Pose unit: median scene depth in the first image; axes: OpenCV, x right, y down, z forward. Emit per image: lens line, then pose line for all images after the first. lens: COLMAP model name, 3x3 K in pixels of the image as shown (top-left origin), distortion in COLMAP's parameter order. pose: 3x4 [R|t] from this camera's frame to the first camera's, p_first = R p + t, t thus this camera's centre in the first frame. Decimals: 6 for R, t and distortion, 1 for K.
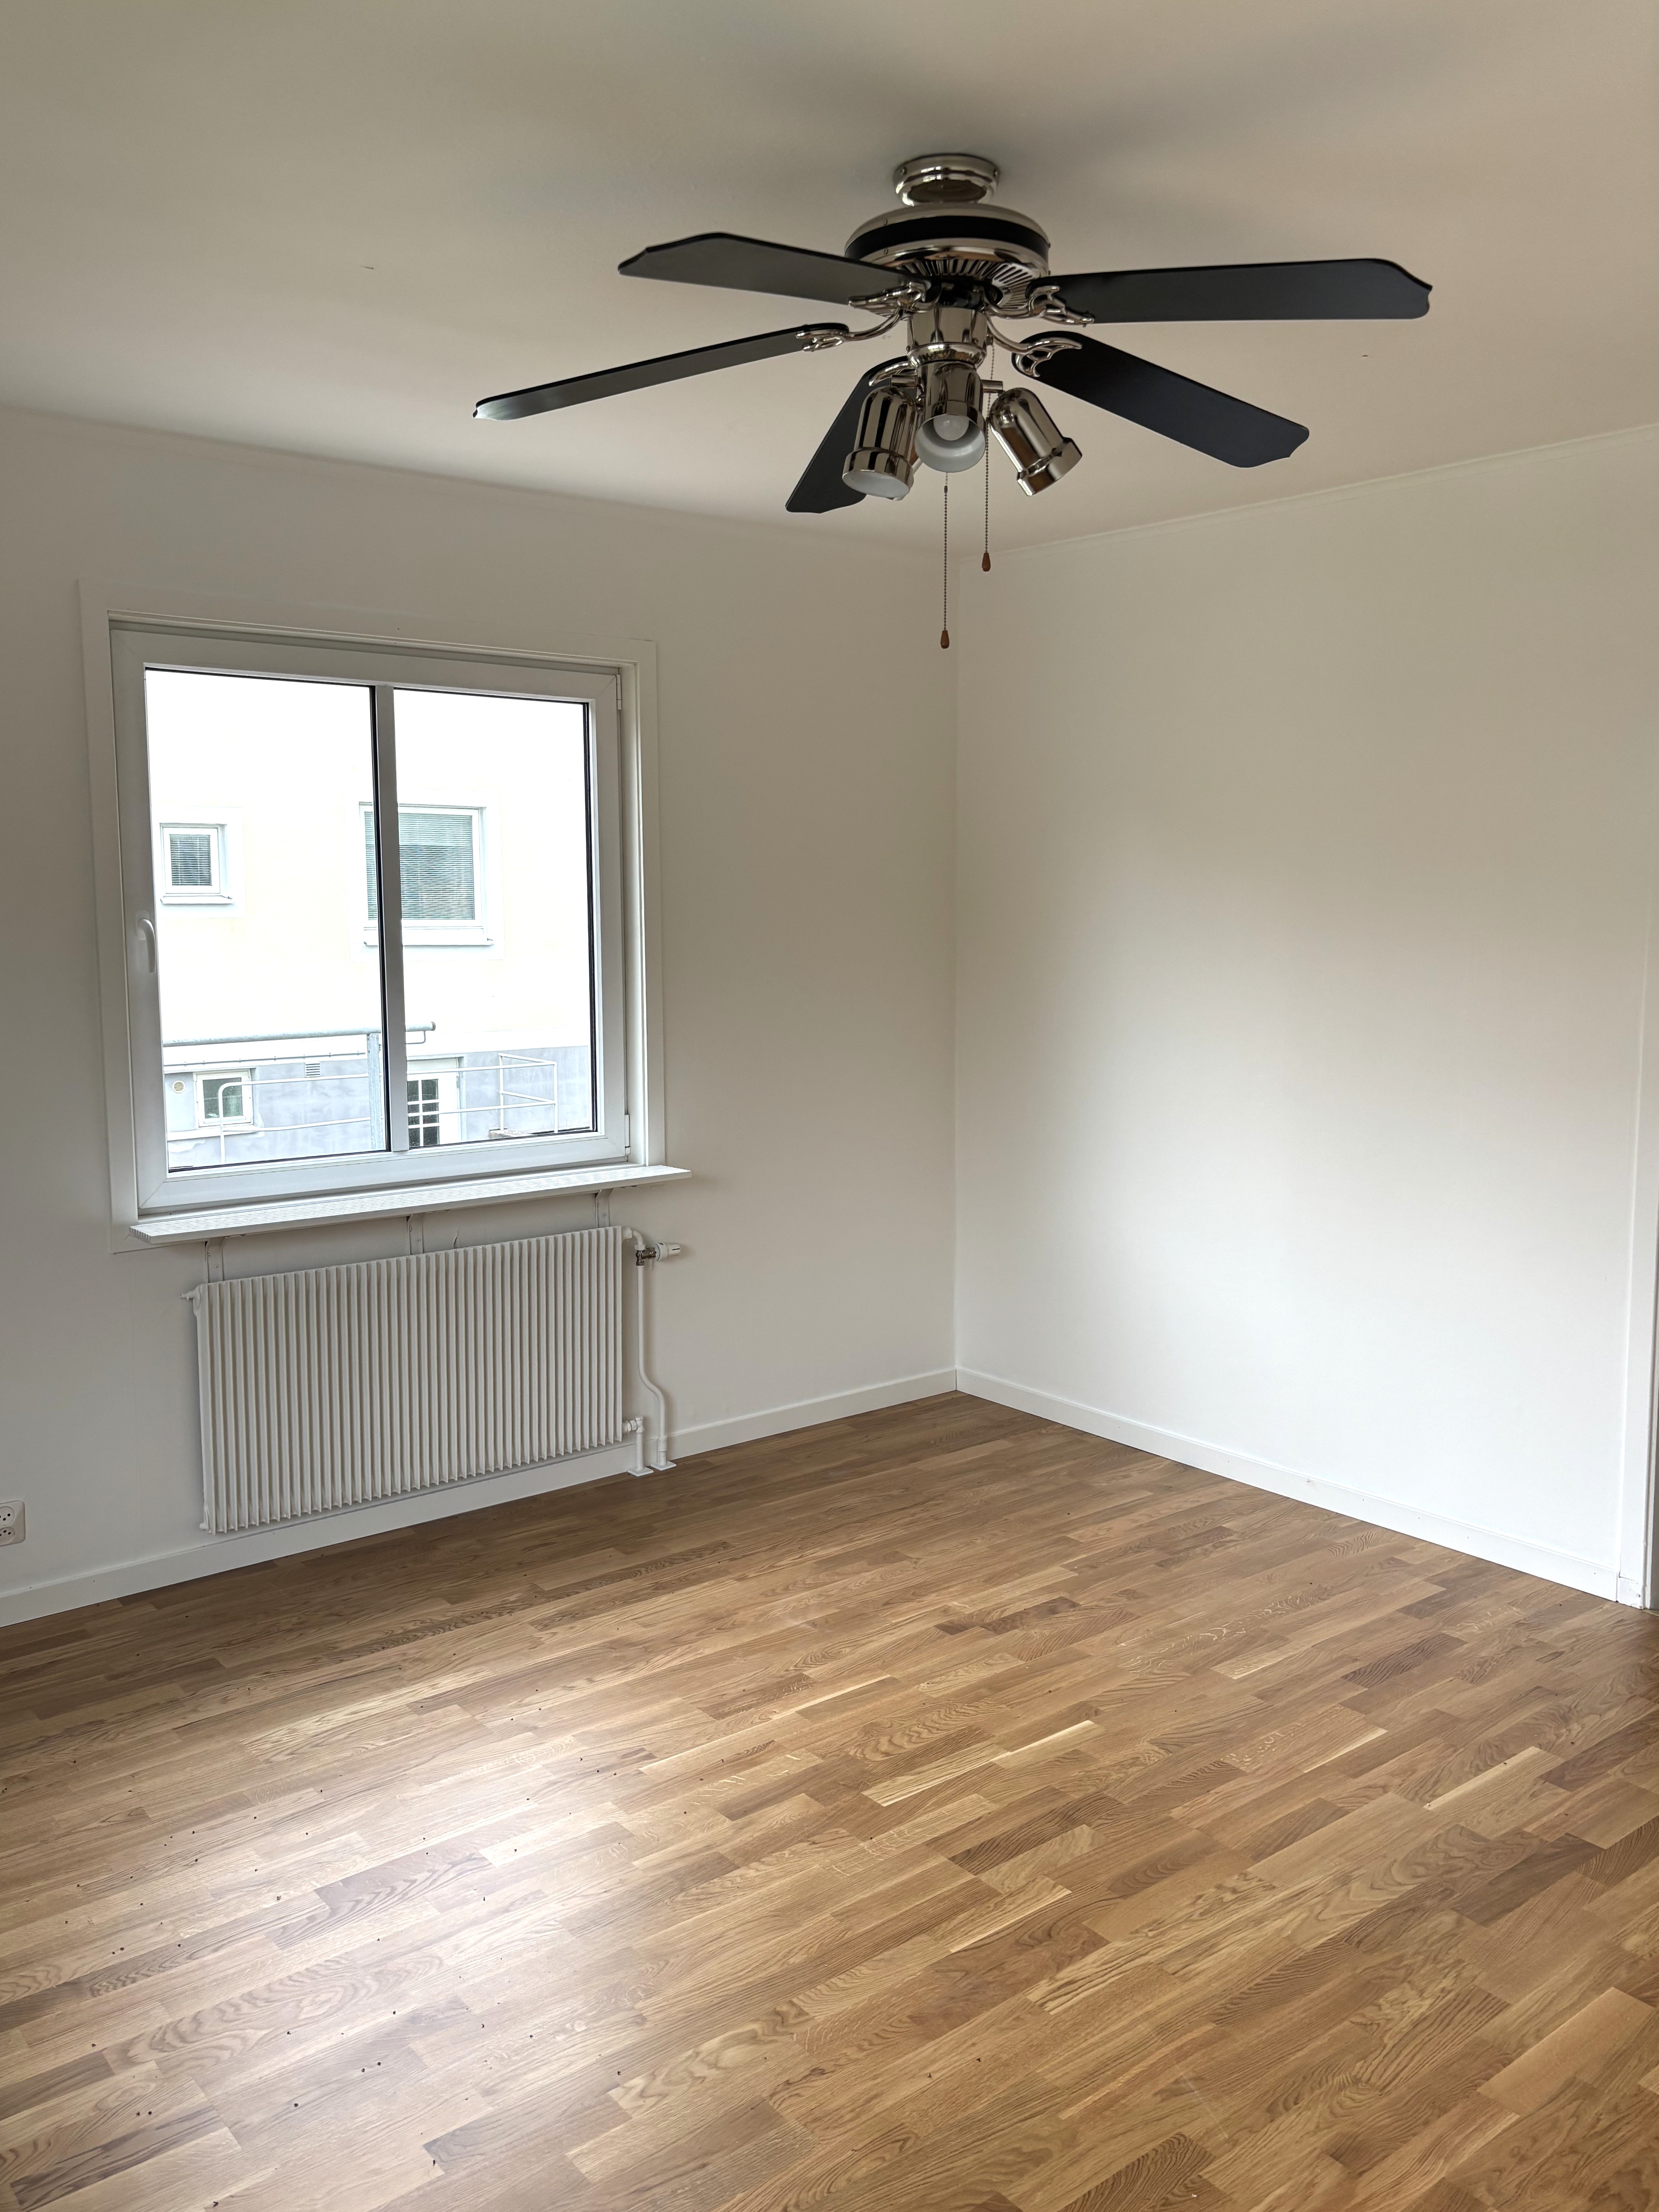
lens RADIAL K [[1683.4, 0, 921.9], [0, 1683.4, 1101.8], [0, 0, 1]] dist [0.012148, -0.002466]
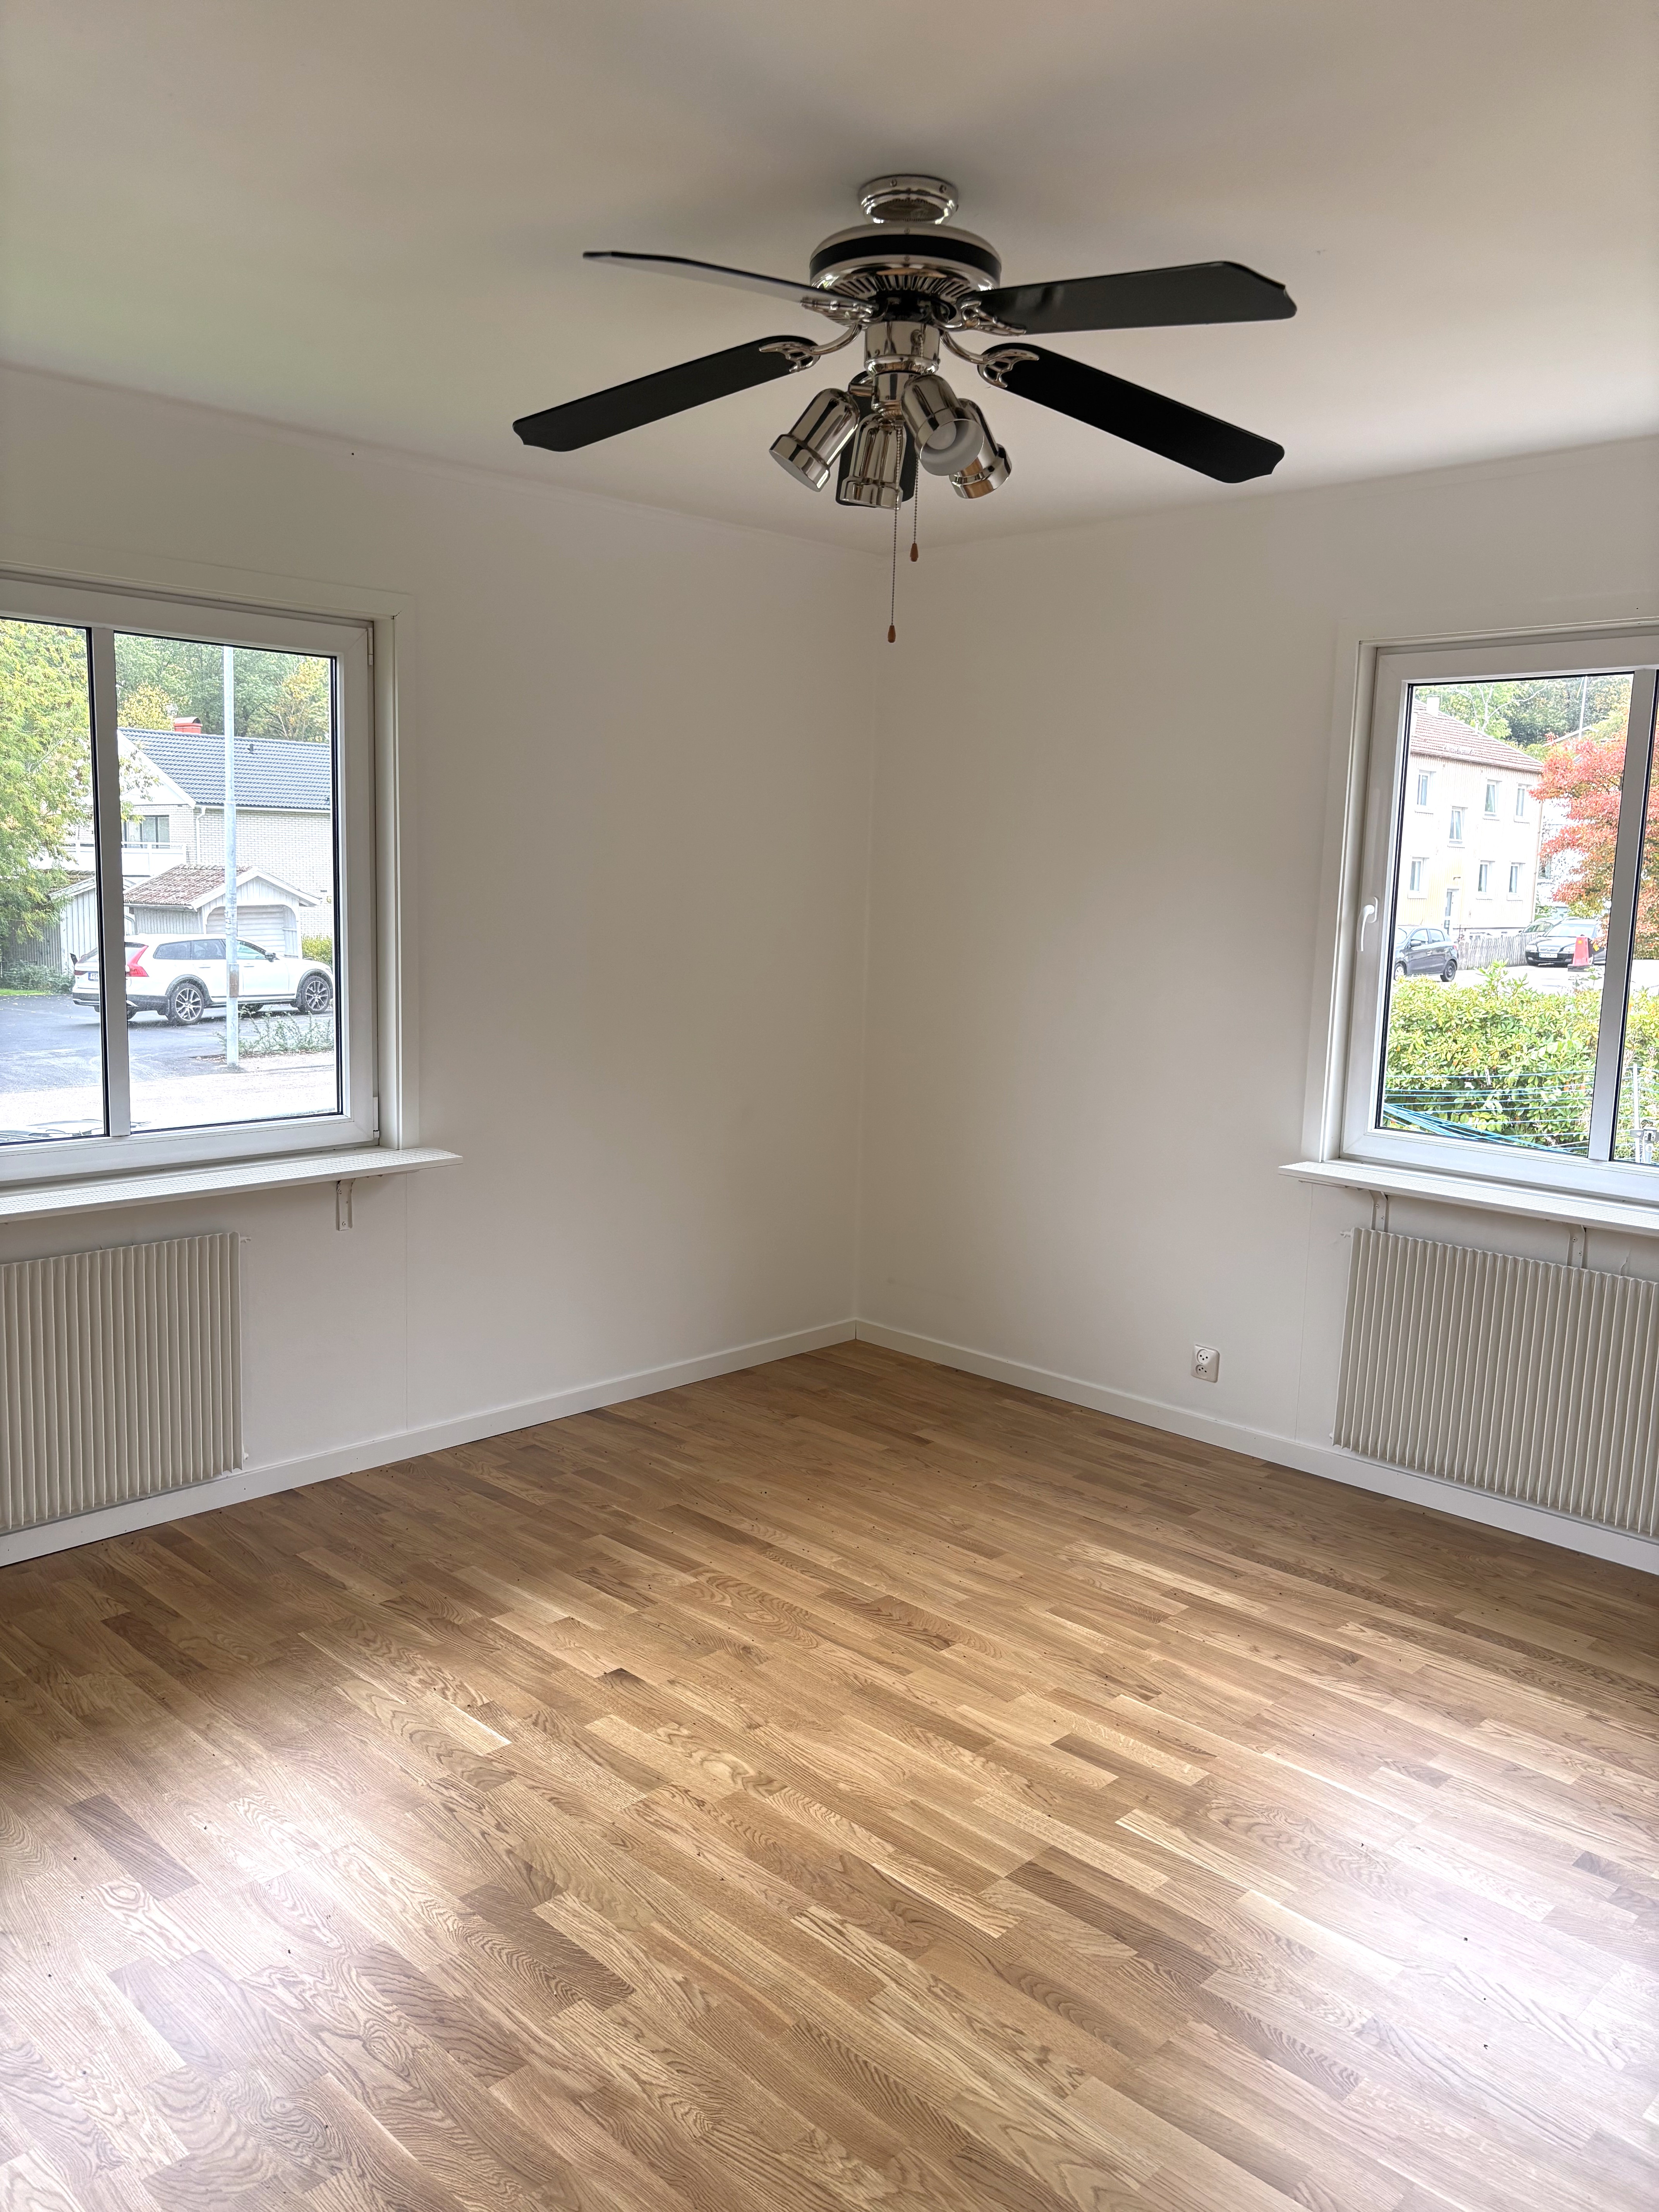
lens RADIAL K [[1683.3, 0, 852.2], [0, 1683.3, 1129.4], [0, 0, 1]] dist [0.012148, -0.002466]
pose [[0.128404, 0.158500, -0.978974, 0.676378], [-0.149789, 0.978921, 0.138845, -0.068289], [0.980345, 0.128812, 0.149439, 0.524022]]
